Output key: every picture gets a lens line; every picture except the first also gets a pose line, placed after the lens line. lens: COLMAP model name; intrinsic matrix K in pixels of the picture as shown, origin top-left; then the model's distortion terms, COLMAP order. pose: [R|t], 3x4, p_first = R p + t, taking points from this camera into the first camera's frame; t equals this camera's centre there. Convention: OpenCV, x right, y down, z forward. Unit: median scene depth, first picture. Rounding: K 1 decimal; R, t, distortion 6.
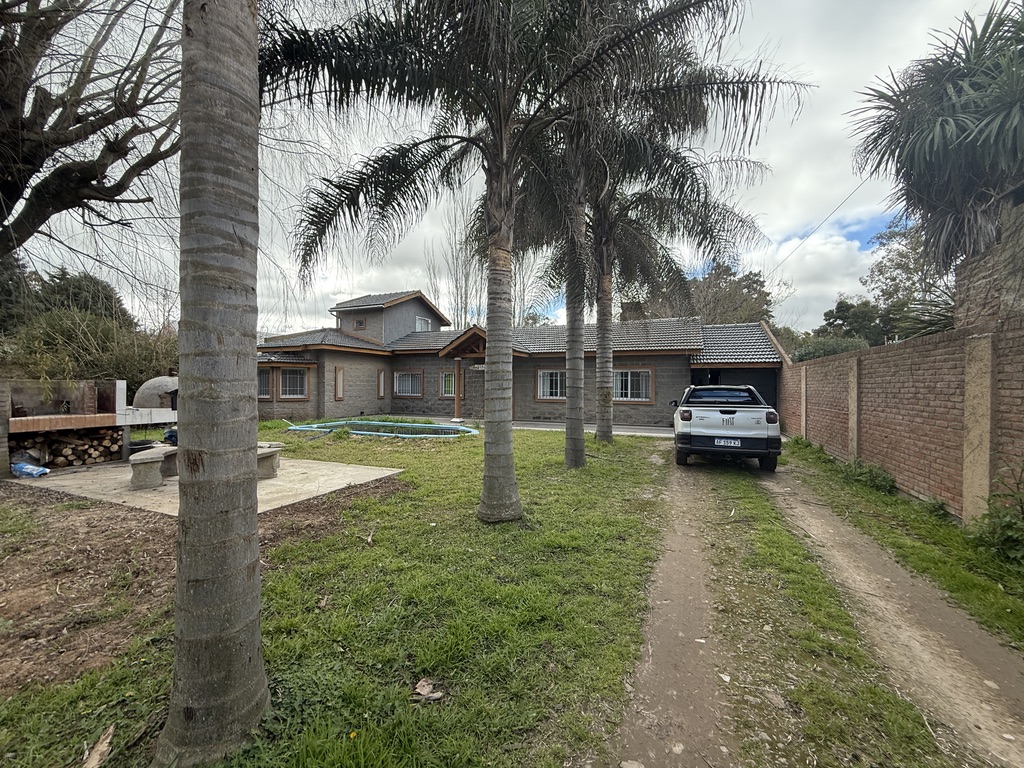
lens RADIAL K [[410.7, 0, 512.0], [0, 410.7, 384.0], [0, 0, 1]] dist [-0.000009, -0.000002]
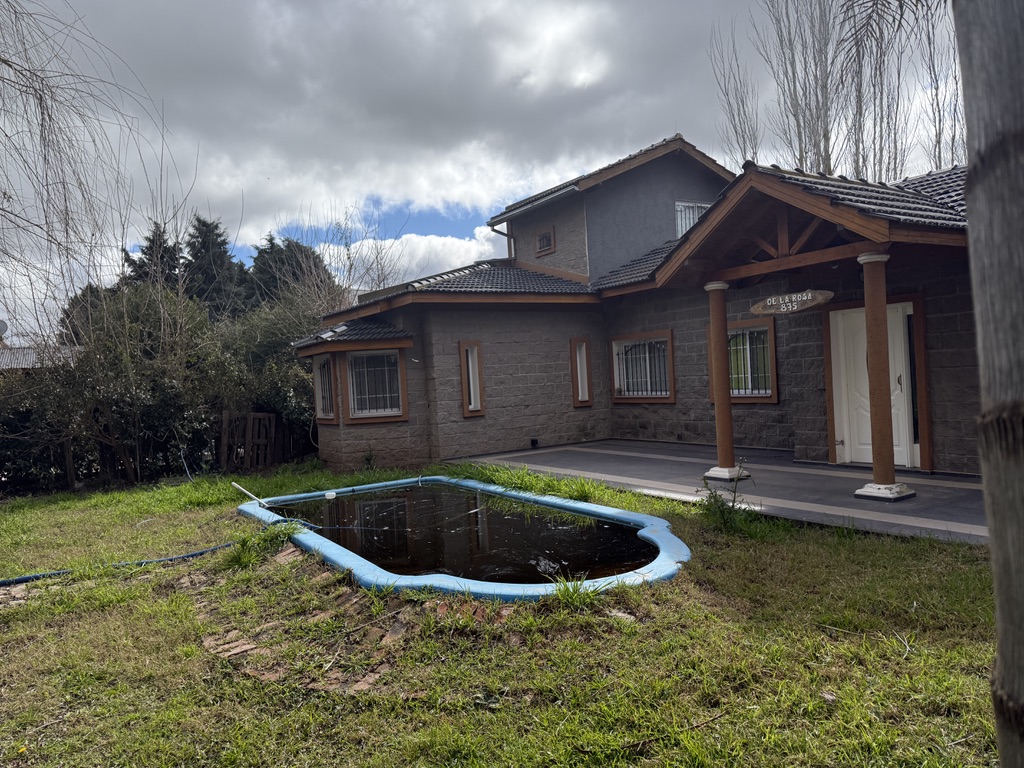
lens RADIAL K [[709.8, 0, 512.0], [0, 709.8, 384.0], [0, 0, 1]] dist [0.007286, 0.000806]
pose [[0.802412, -0.048219, -0.594819, 0.059868], [0.066785, 0.997725, 0.009213, 0.000429], [0.593022, -0.047117, 0.803807, 0.369591]]
